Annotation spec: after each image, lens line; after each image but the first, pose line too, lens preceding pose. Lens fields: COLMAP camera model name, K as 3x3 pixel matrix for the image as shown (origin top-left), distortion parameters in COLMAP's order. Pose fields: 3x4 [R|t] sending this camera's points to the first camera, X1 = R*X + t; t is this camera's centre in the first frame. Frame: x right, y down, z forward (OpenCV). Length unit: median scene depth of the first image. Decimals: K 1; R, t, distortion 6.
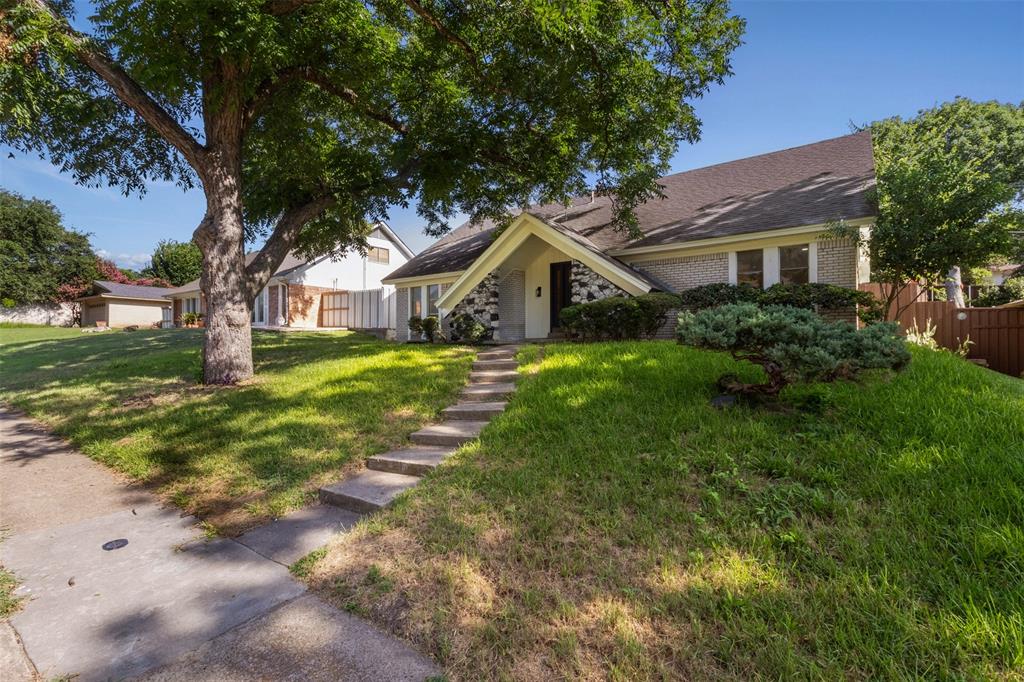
lens RADIAL K [[475.1, 0, 510.8], [0, 475.1, 334.8], [0, 0, 1]] dist [-0.001680, 0.001471]
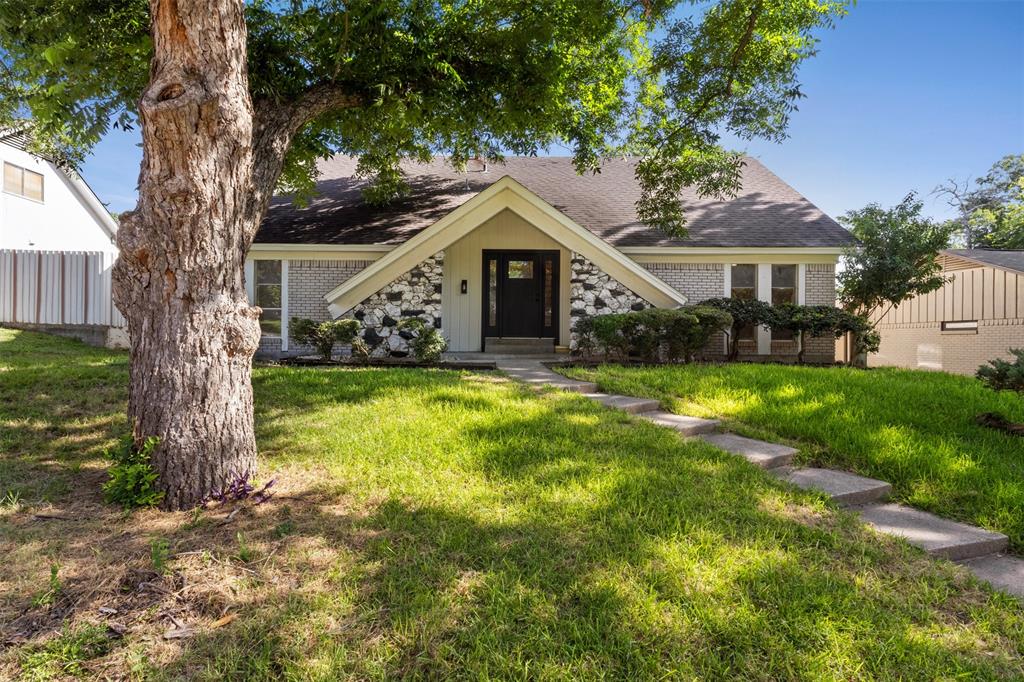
lens RADIAL K [[575.5, 0, 512.0], [0, 575.5, 341.0], [0, 0, 1]] dist [-0.001099, -0.000224]
pose [[0.795279, 0.009146, 0.606175, -0.520076], [-0.023461, 0.999601, 0.015698, -0.031343], [-0.605790, -0.026706, 0.795176, 0.345101]]
